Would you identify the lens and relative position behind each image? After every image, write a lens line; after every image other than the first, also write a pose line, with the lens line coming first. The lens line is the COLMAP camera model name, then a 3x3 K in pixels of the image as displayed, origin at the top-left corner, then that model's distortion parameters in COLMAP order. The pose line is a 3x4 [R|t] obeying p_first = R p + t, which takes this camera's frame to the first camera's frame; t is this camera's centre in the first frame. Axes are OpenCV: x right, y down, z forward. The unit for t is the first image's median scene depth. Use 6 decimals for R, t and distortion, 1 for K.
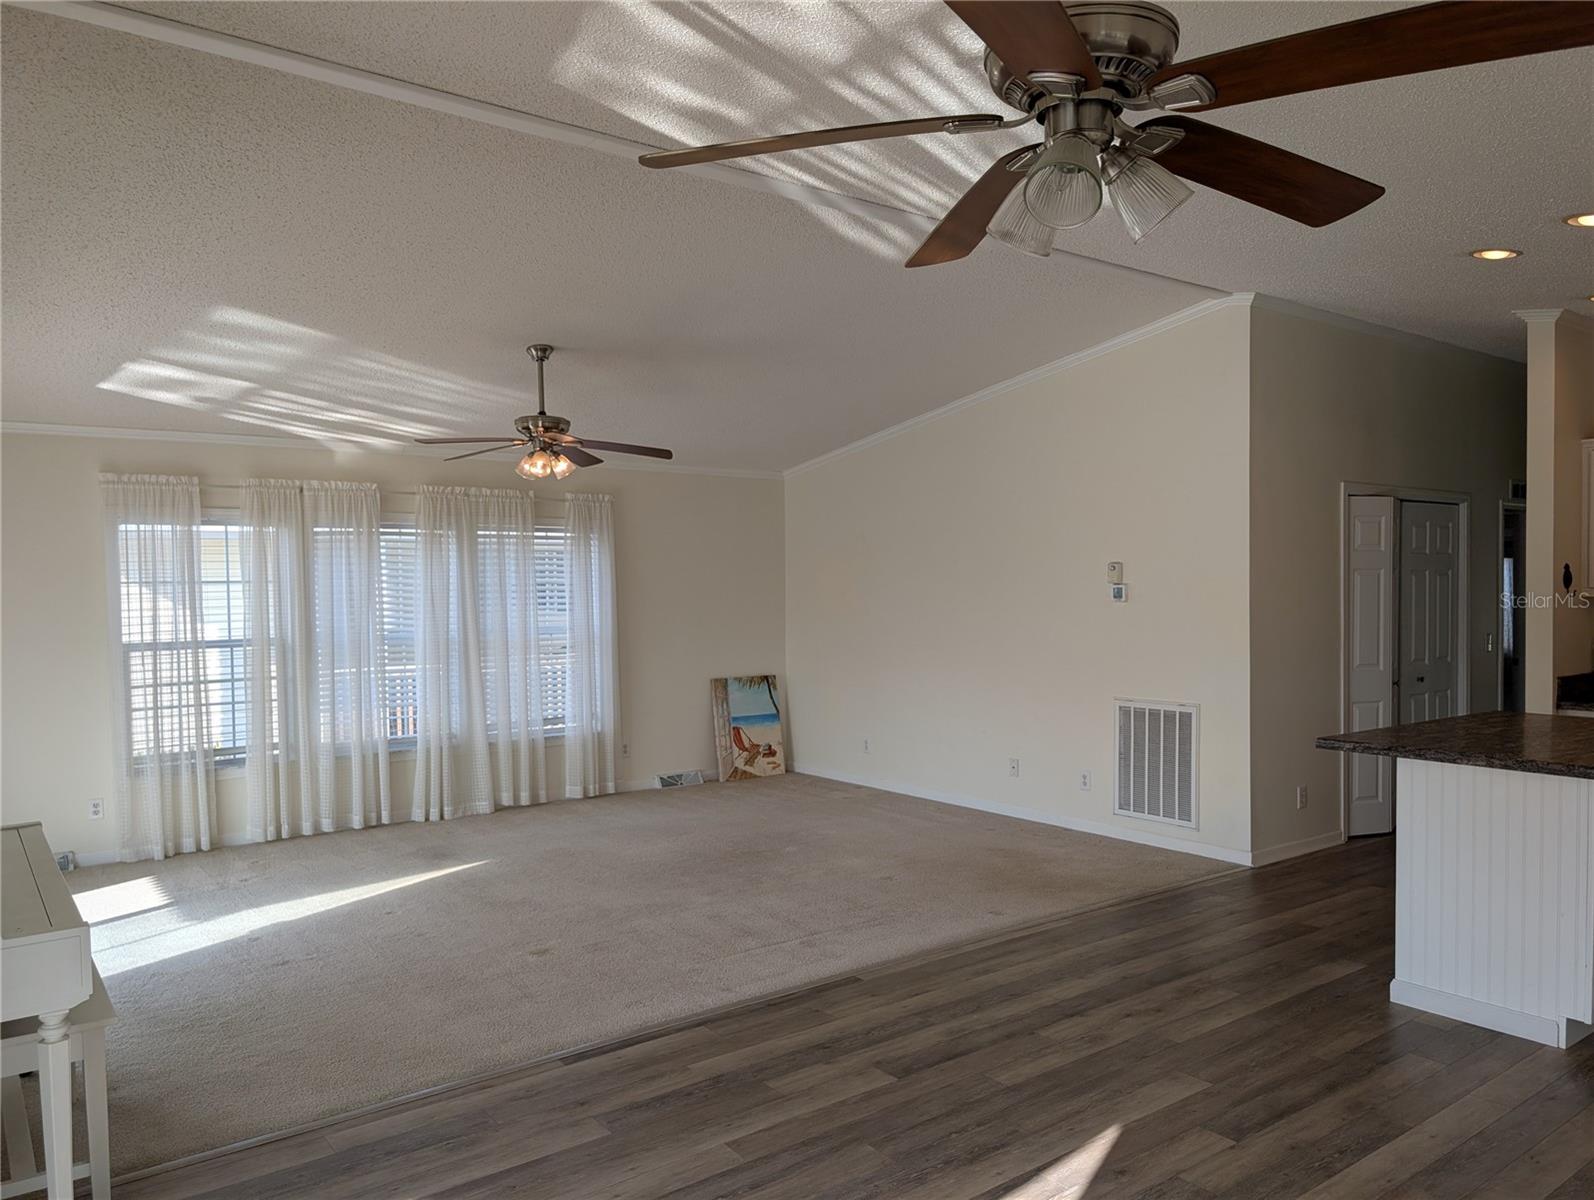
lens RADIAL K [[1140.7, 0, 804.8], [0, 1140.7, 621.8], [0, 0, 1]] dist [0.018644, -0.018018]
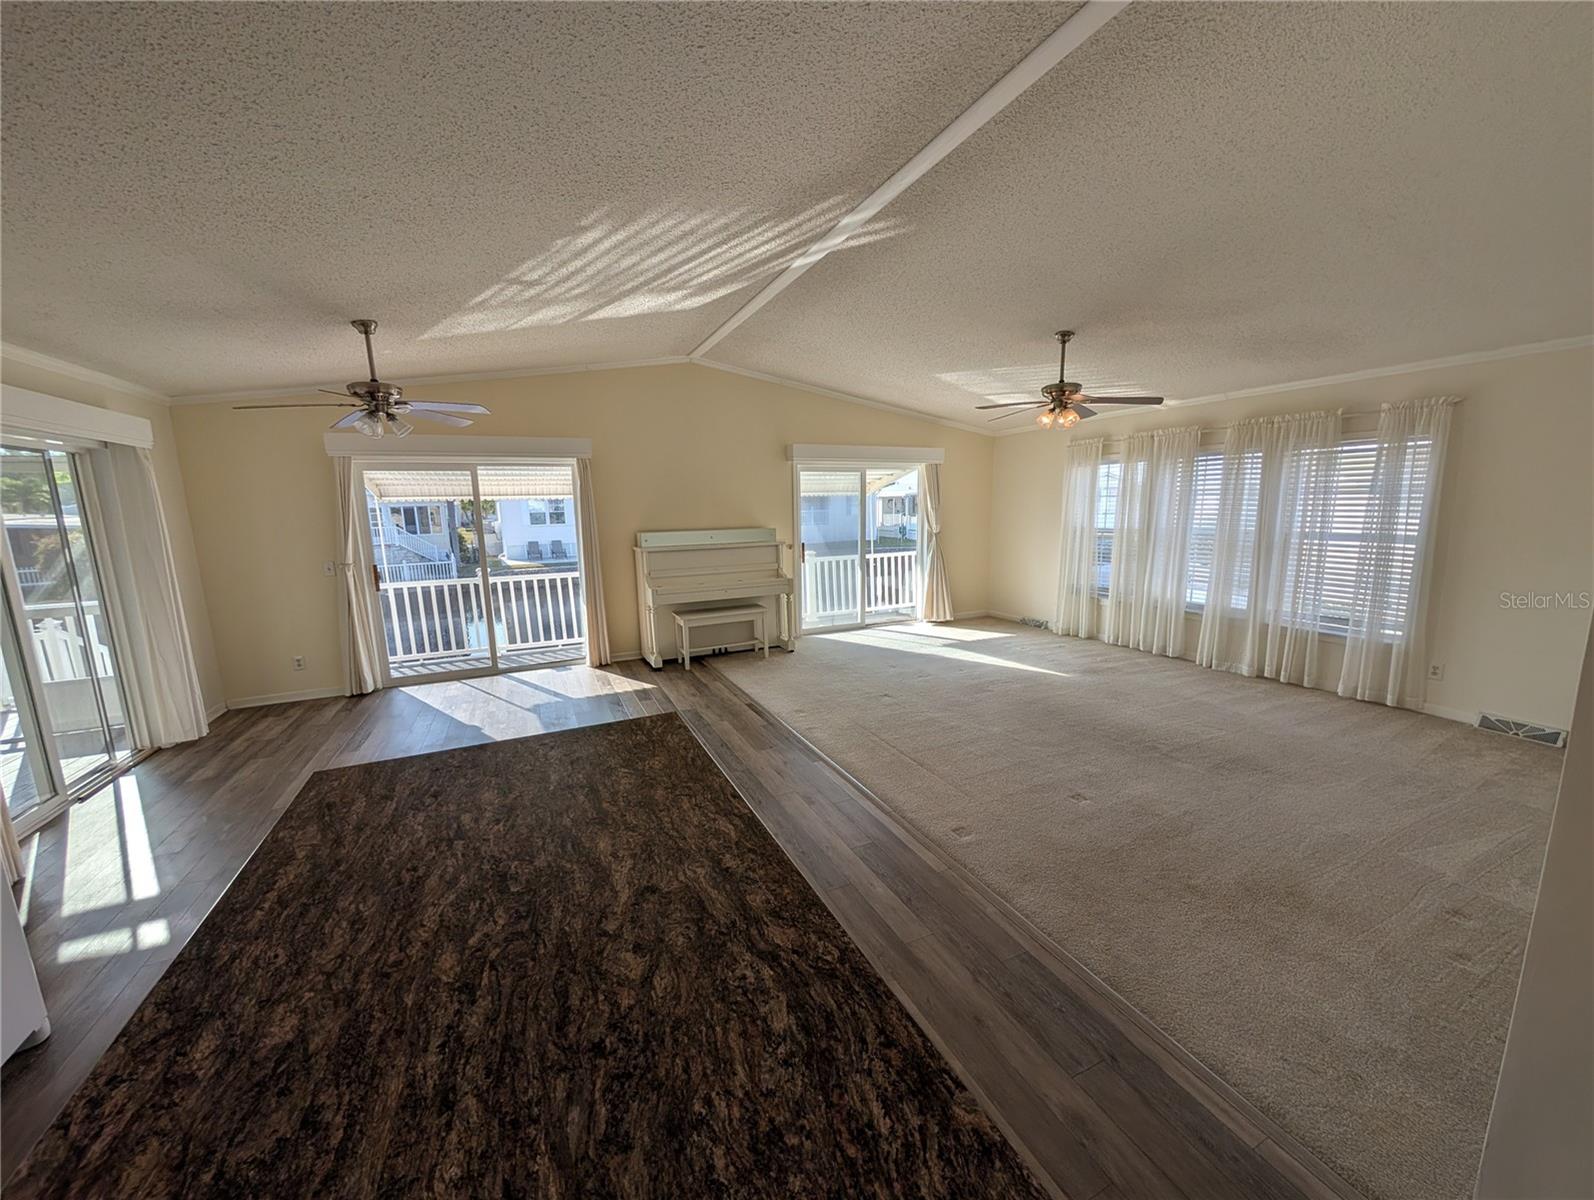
lens RADIAL K [[603.6, 0, 803.1], [0, 603.6, 597.4], [0, 0, 1]] dist [-0.001288, 0.000421]
pose [[-0.204707, 0.169908, -0.963964, 0.659201], [-0.010136, 0.984398, 0.175662, -0.048734], [0.978771, 0.045730, -0.199791, 0.911069]]
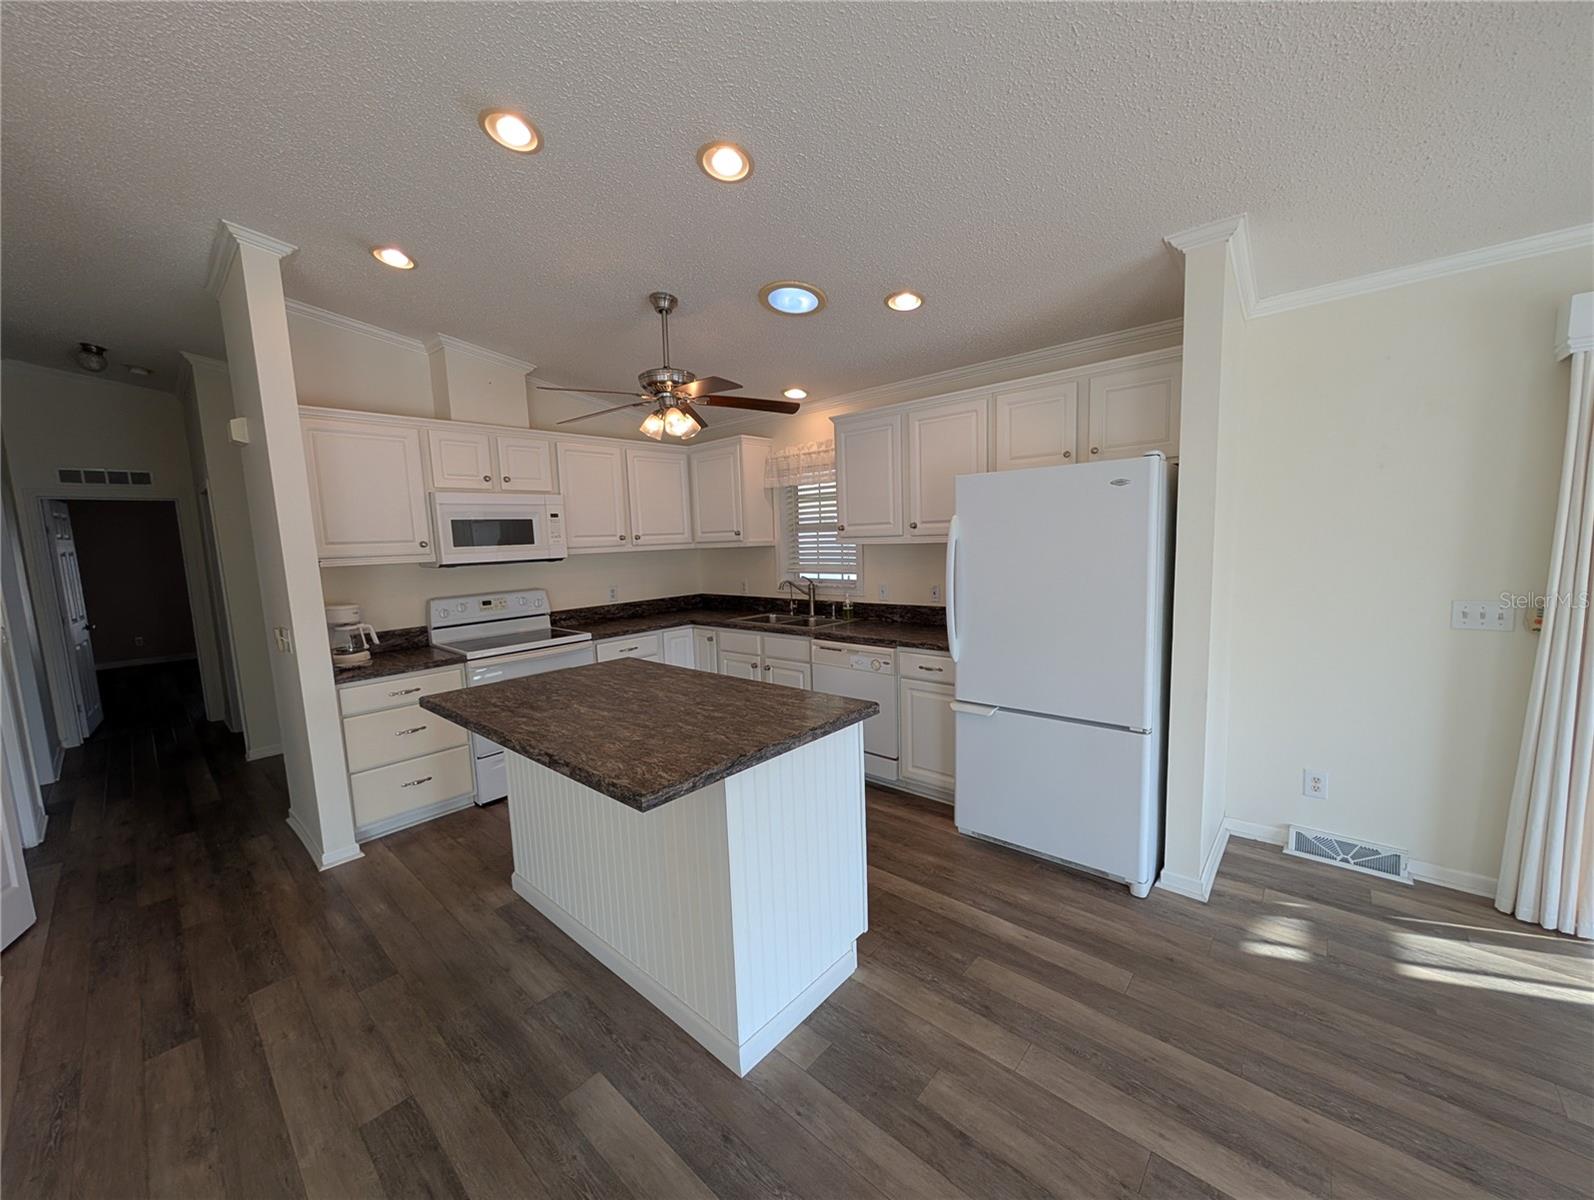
lens RADIAL K [[603.6, 0, 796.8], [0, 603.6, 605.4], [0, 0, 1]] dist [-0.001288, 0.000421]
pose [[-0.193566, -0.097097, 0.976271, 0.099984], [0.065474, 0.991594, 0.111603, -0.022160], [-0.978900, 0.085523, -0.185582, 0.749184]]
